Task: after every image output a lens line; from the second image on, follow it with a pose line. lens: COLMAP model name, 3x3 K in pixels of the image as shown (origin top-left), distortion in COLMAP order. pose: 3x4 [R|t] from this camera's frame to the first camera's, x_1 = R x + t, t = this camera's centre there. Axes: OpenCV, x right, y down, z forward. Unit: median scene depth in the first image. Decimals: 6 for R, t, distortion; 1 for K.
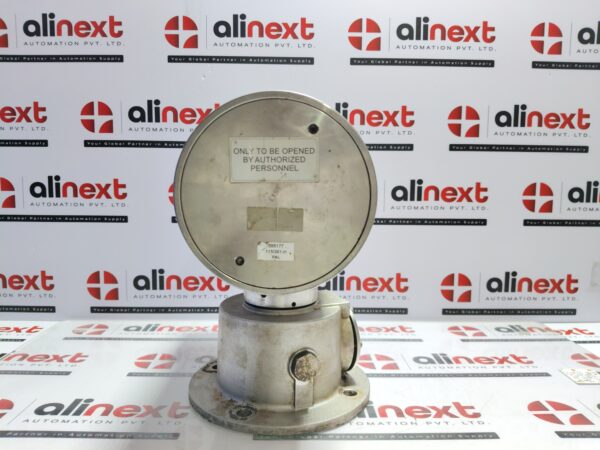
lens RADIAL K [[467.2, 0, 299.5], [0, 467.2, 222.1], [0, 0, 1]] dist [0.033543, -0.092727]
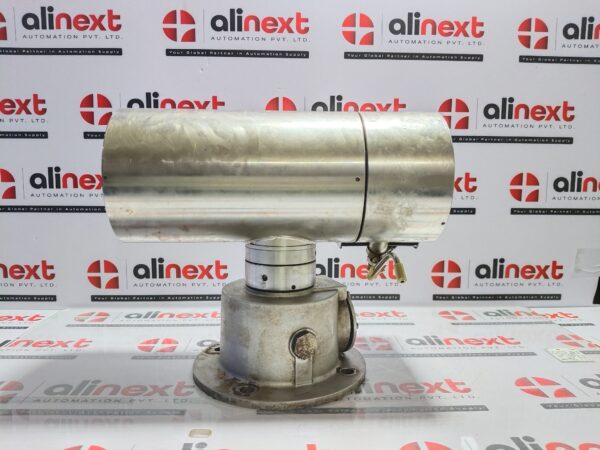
lens RADIAL K [[467.2, 0, 299.5], [0, 467.2, 222.1], [0, 0, 1]] dist [0.033543, -0.092727]
pose [[0.999751, -0.004462, 0.021857, -0.013919], [0.004236, 0.999937, 0.010389, 0.012531], [-0.021902, -0.010294, 0.999707, -0.030516]]
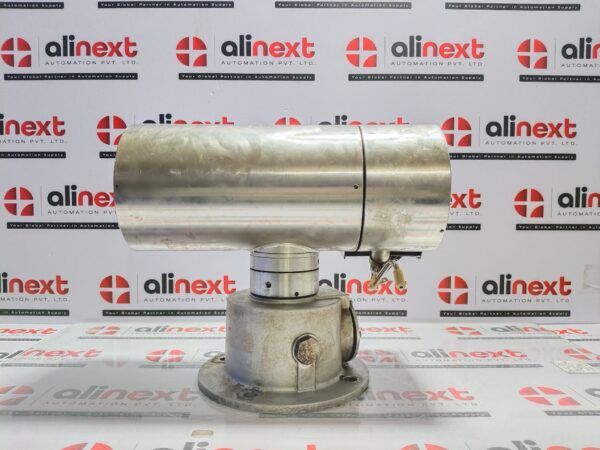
lens RADIAL K [[467.2, 0, 299.5], [0, 467.2, 222.1], [0, 0, 1]] dist [0.033543, -0.092727]
pose [[0.999942, -0.006153, -0.008831, 0.003296], [0.005665, 0.998510, -0.054267, 0.045337], [0.009152, 0.054213, 0.998487, -0.052375]]
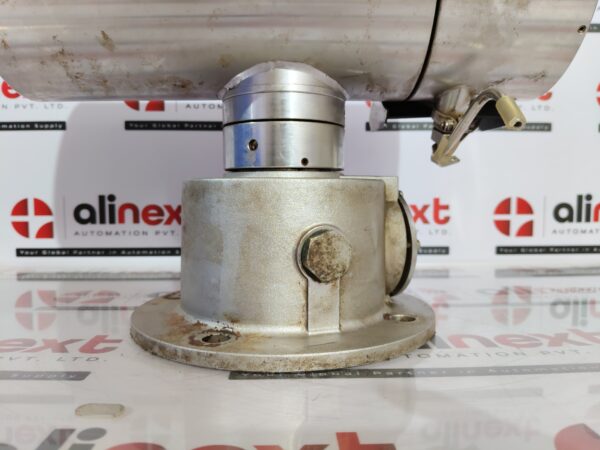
lens RADIAL K [[473.2, 0, 300.0], [0, 473.2, 225.0], [0, 0, 1]] dist [-0.001306, -0.060516]
pose [[0.999793, -0.012612, 0.015987, -0.015920], [0.013182, 0.999263, -0.036058, 0.182214], [-0.015521, 0.036261, 0.999222, 0.272061]]
